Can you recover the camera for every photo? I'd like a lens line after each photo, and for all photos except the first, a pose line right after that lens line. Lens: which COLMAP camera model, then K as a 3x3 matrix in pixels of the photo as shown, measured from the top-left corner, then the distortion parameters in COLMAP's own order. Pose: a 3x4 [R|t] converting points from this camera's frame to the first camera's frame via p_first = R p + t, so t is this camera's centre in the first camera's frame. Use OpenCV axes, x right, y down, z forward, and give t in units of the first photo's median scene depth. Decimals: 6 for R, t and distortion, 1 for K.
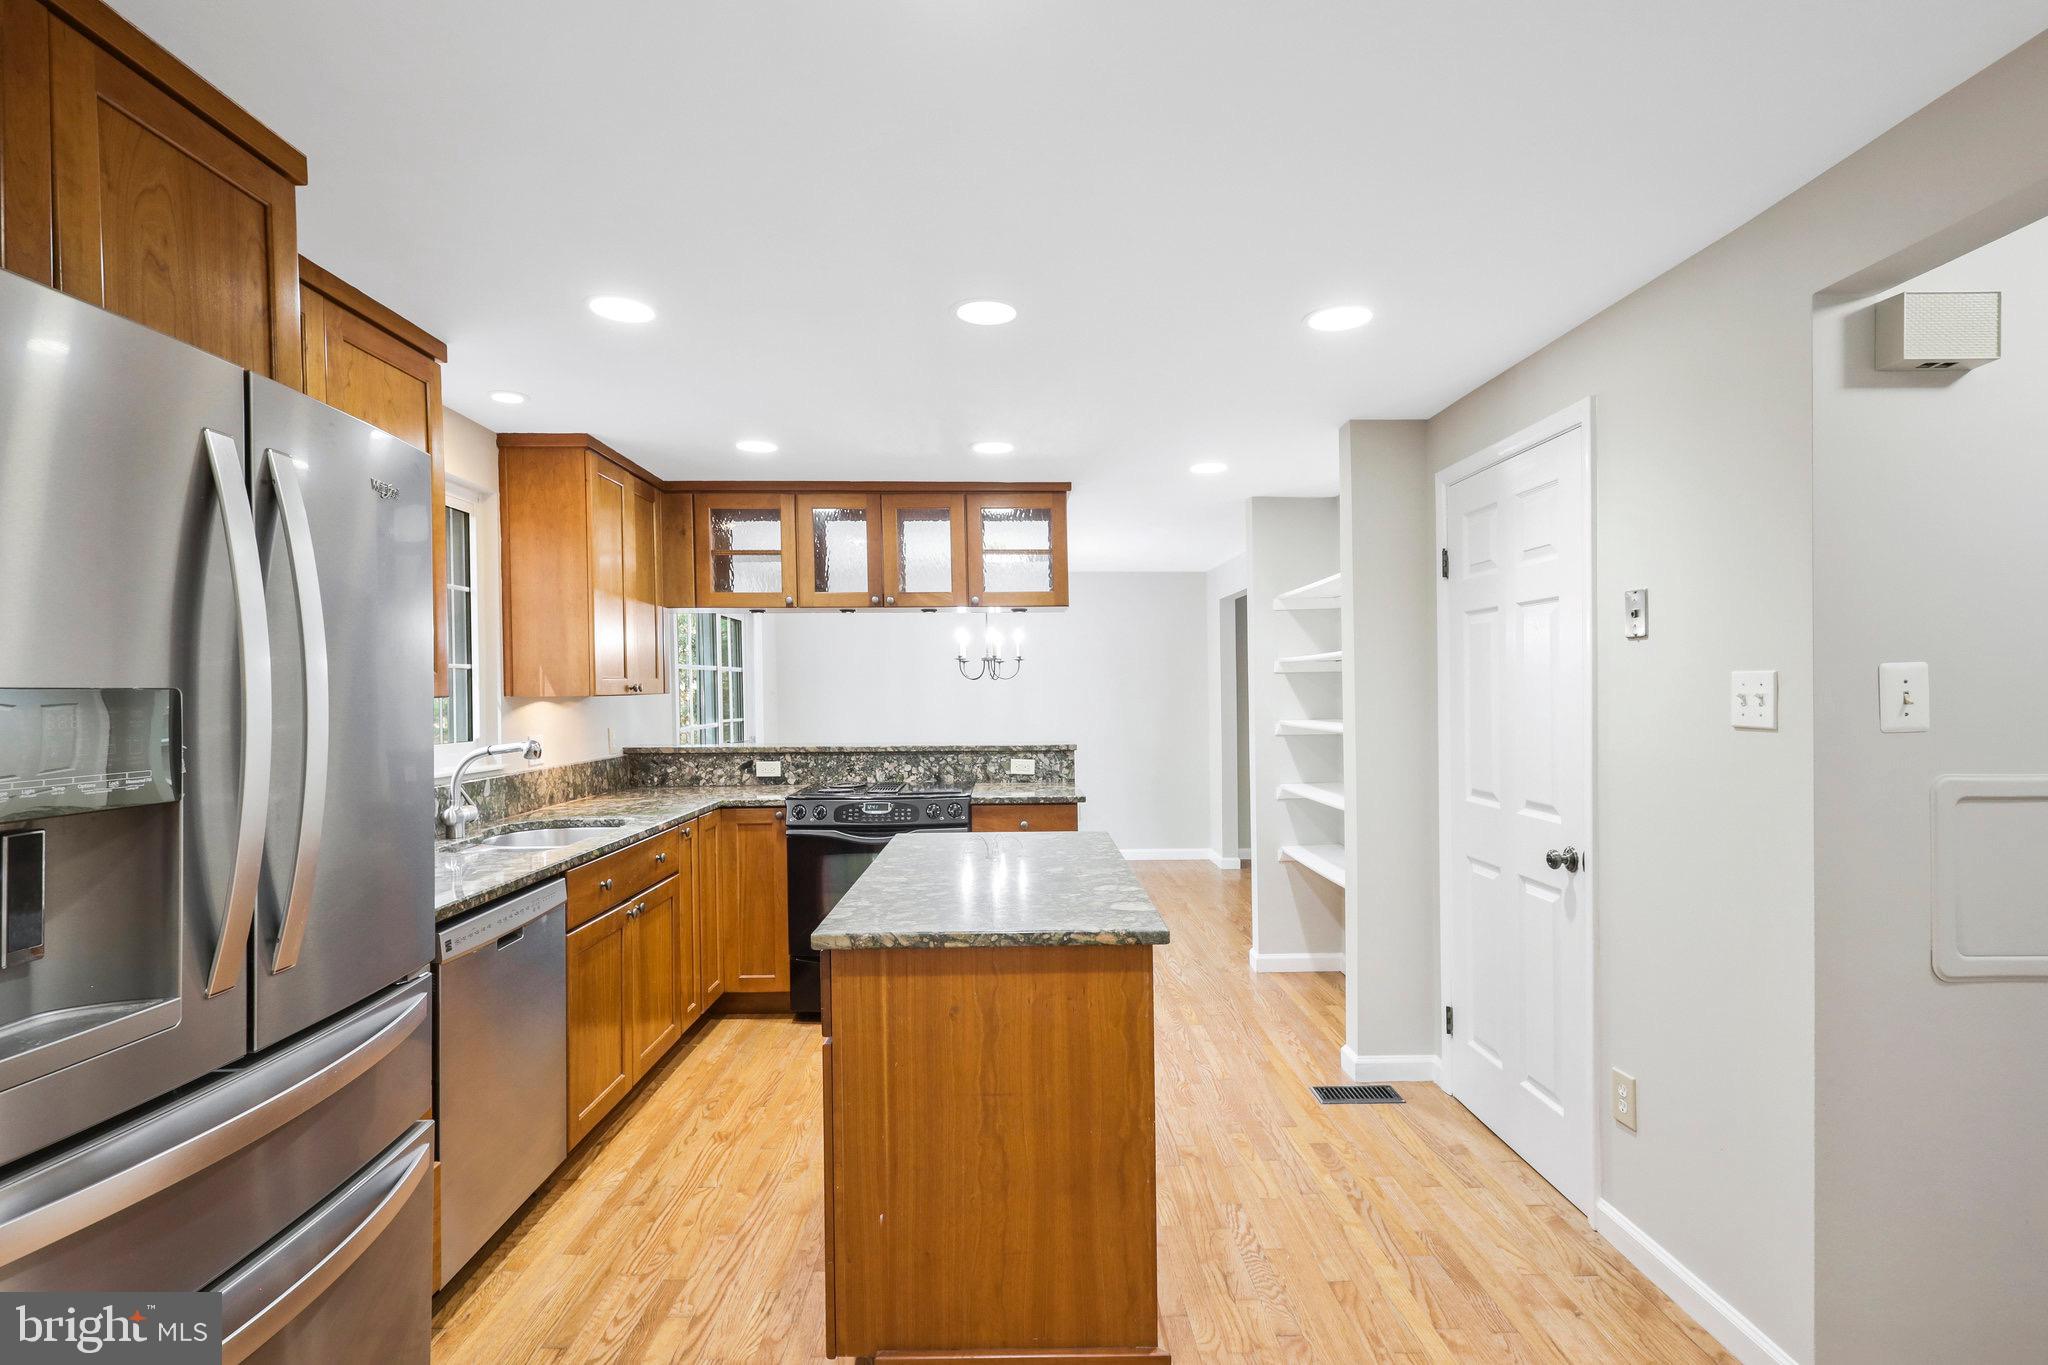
lens RADIAL K [[976.7, 0, 1010.7], [0, 976.7, 698.3], [0, 0, 1]] dist [-0.003751, -0.000400]
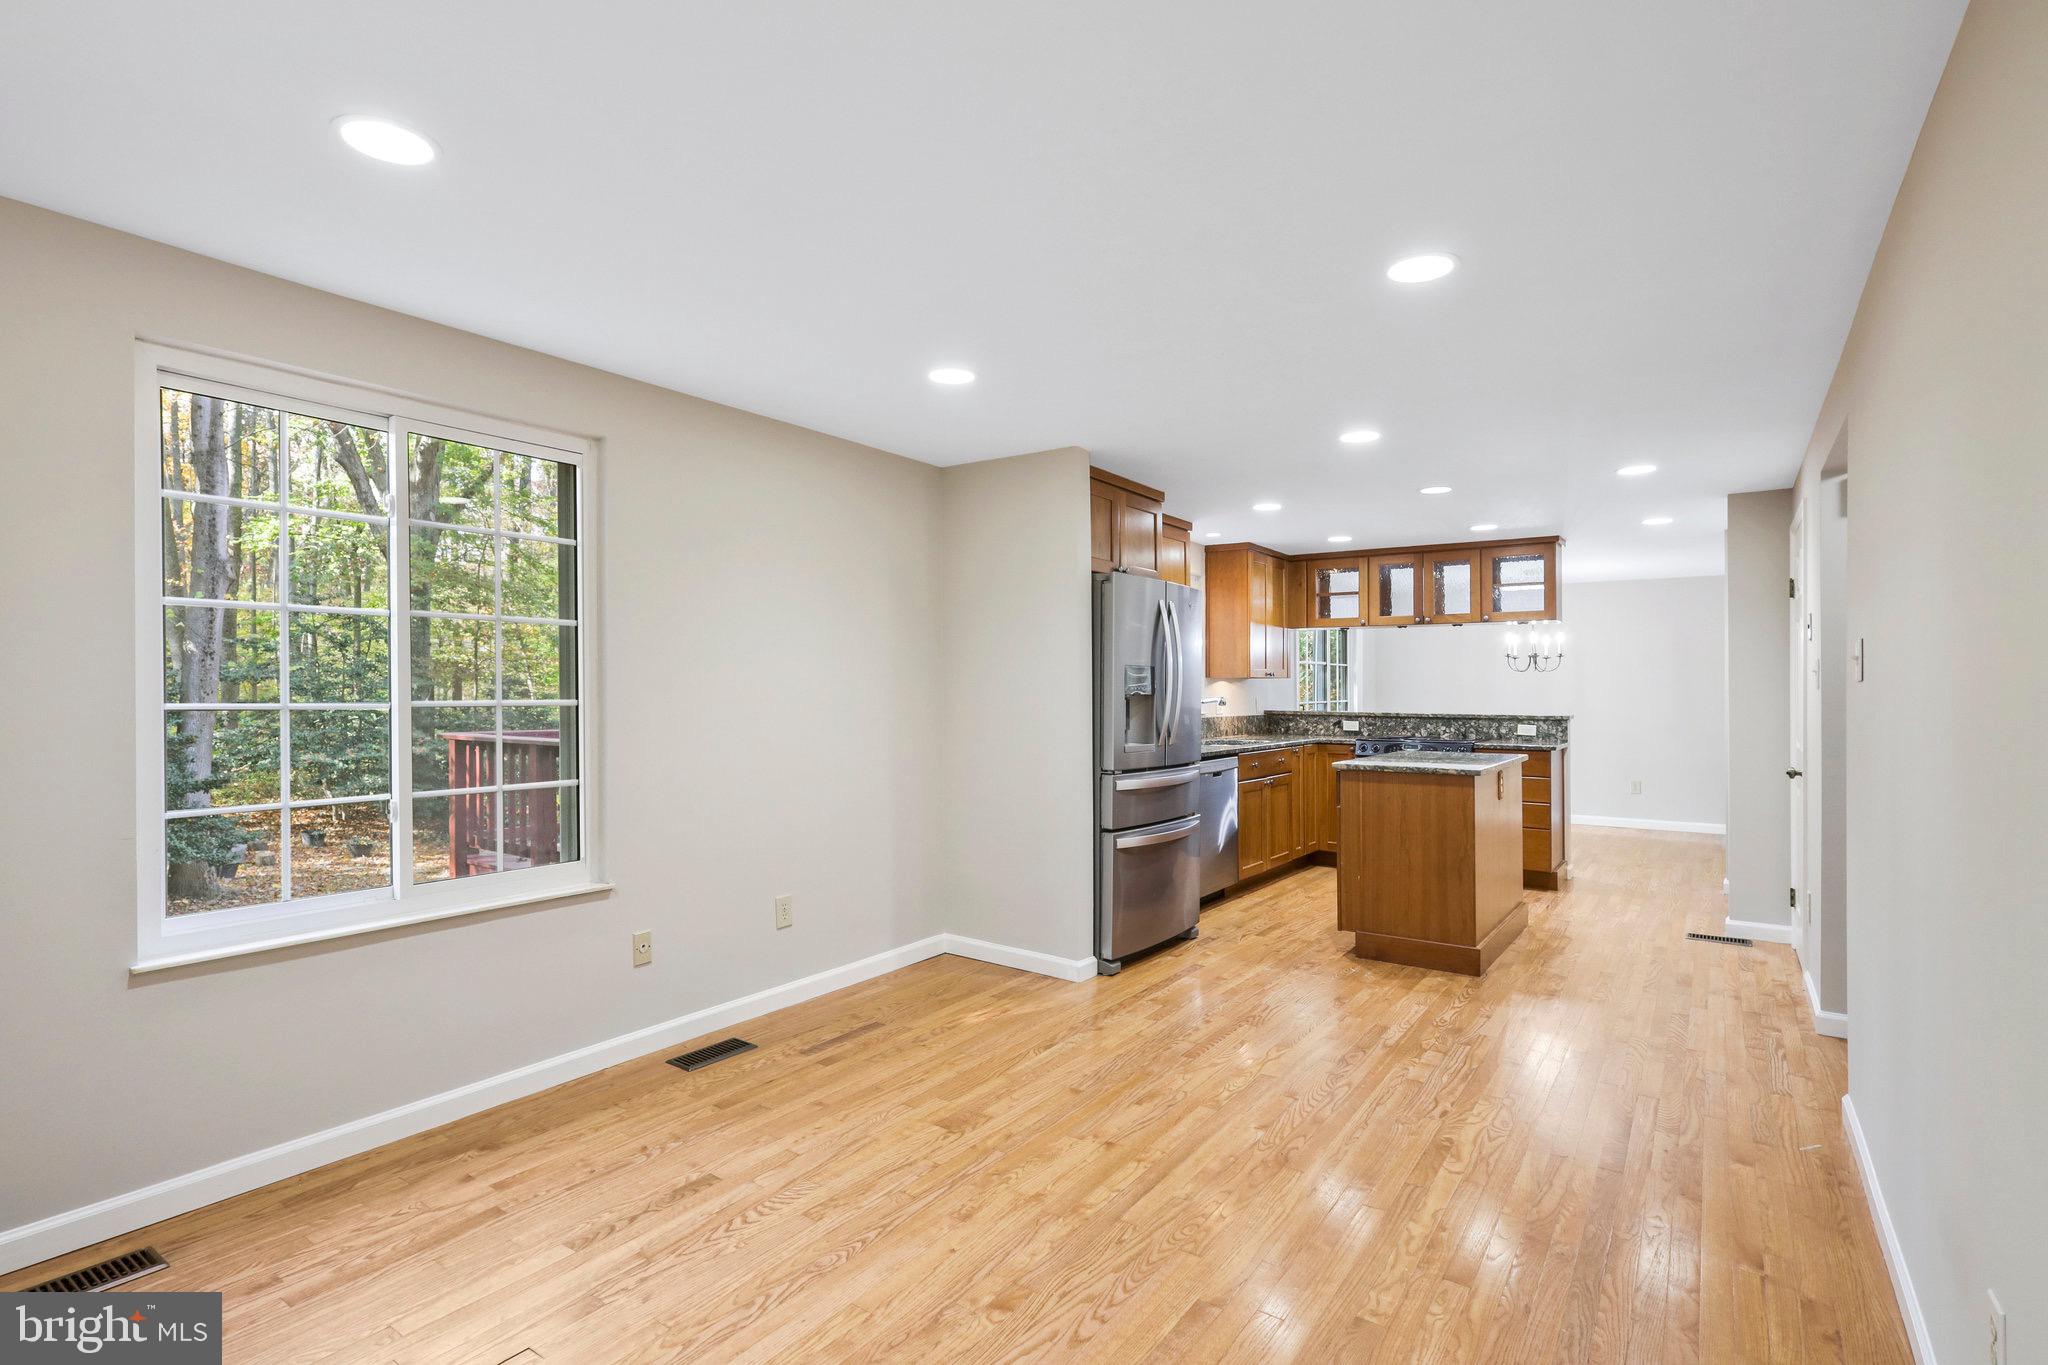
lens RADIAL K [[966.2, 0, 1017.0], [0, 966.2, 685.7], [0, 0, 1]] dist [-0.000140, -0.000294]
pose [[0.808754, 0.011315, -0.588039, 0.277842], [-0.016823, 0.999851, -0.003898, 0.025116], [0.587907, 0.013045, 0.808823, -0.700546]]
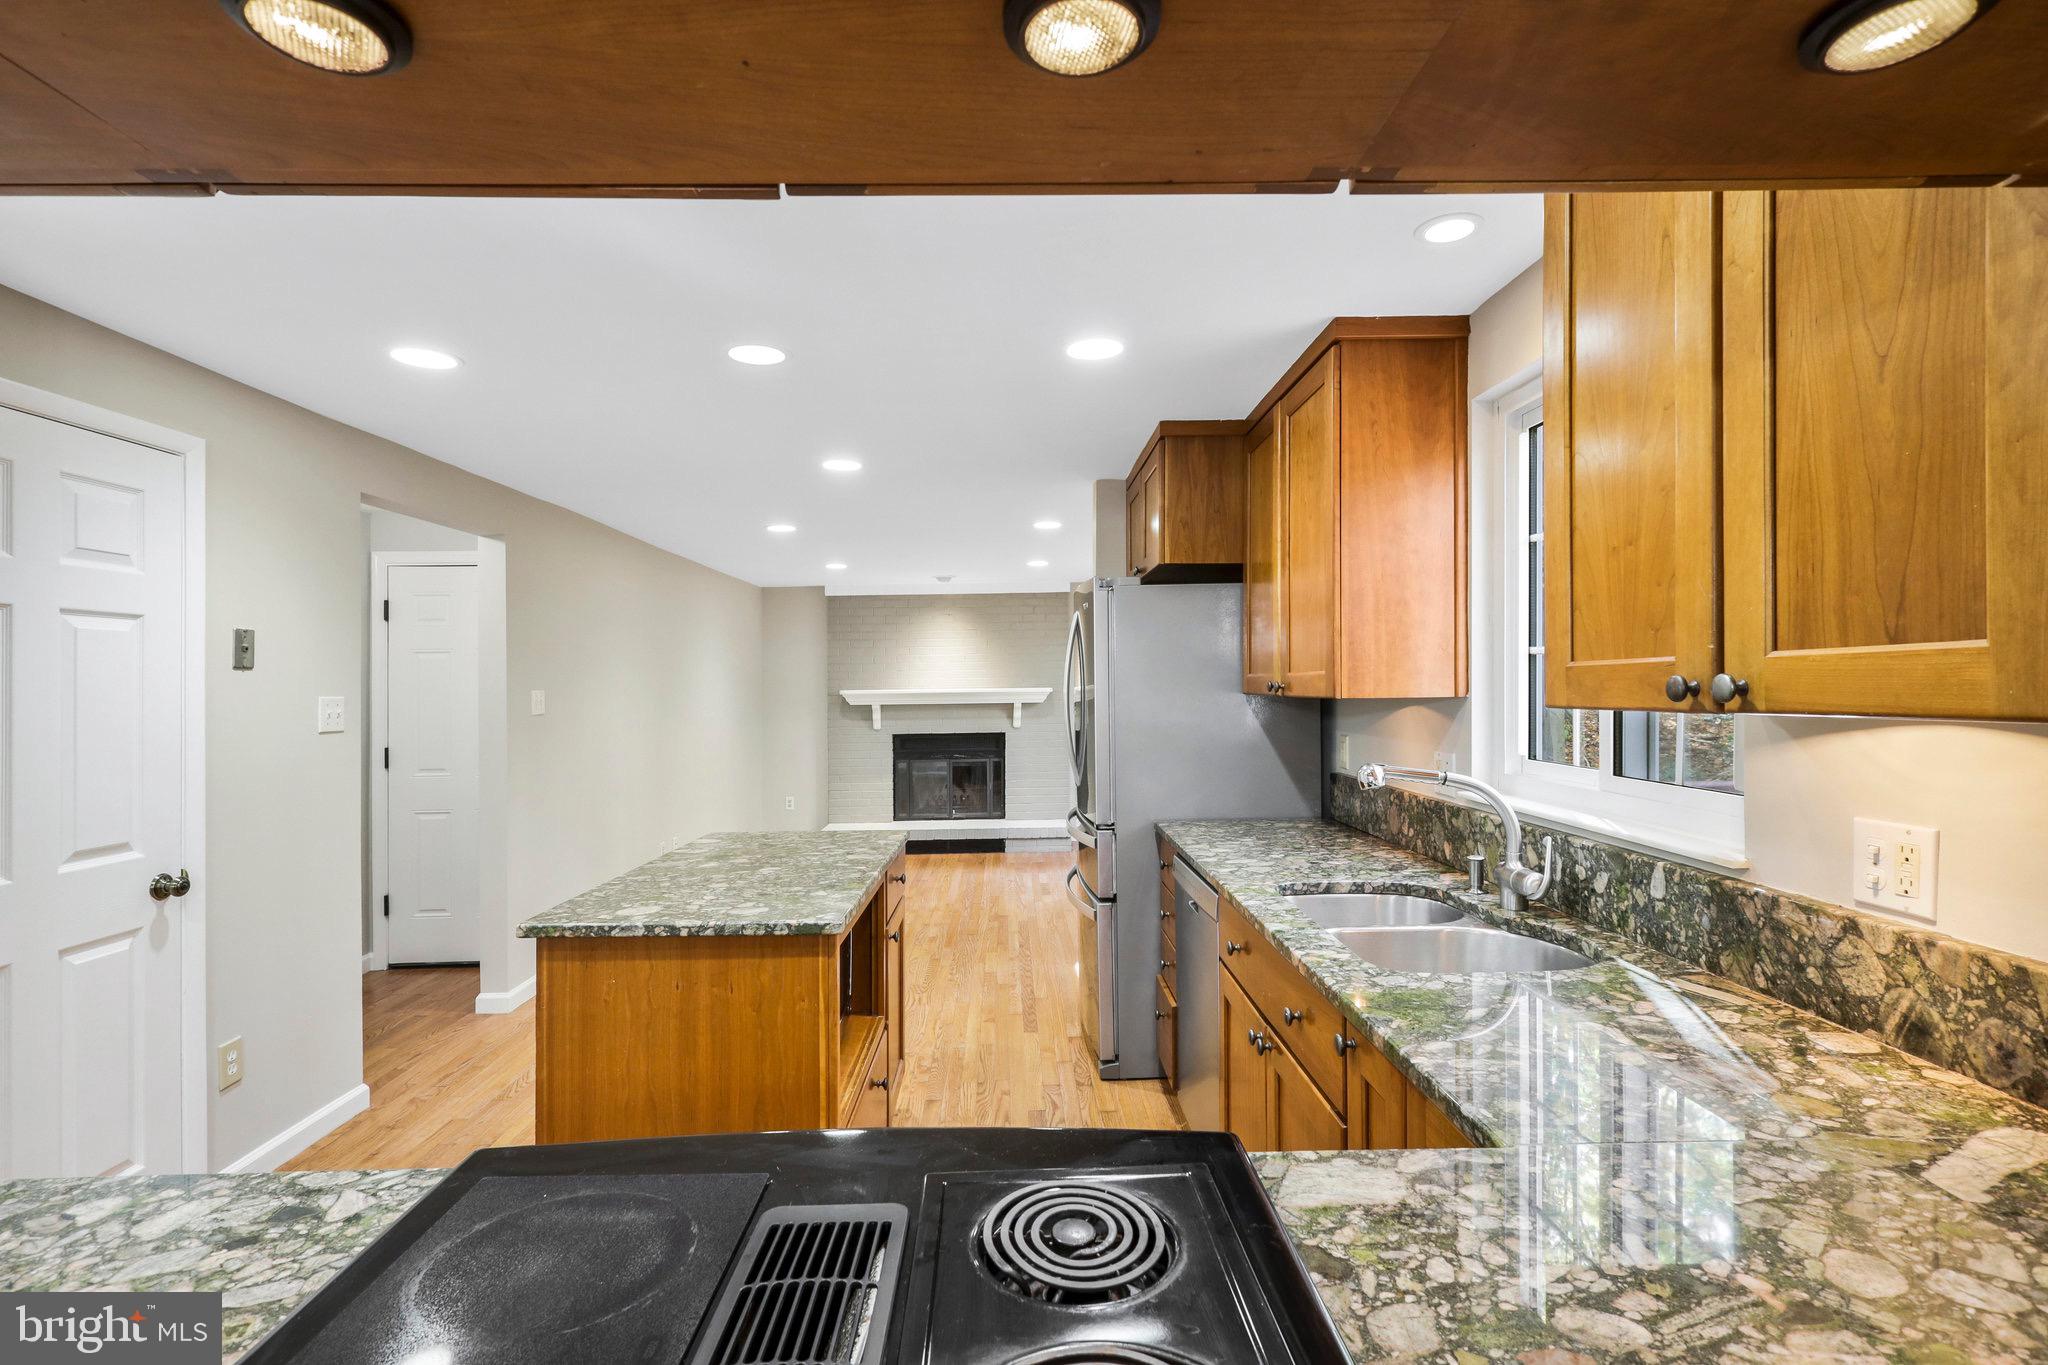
lens RADIAL K [[952.6, 0, 1021.4], [0, 952.6, 682.6], [0, 0, 1]] dist [0.000163, -0.000303]
pose [[-0.999651, 0.023963, -0.011098, -0.174606], [0.023868, 0.999678, 0.008589, -0.016203], [0.011300, 0.008321, -0.999902, 1.206755]]
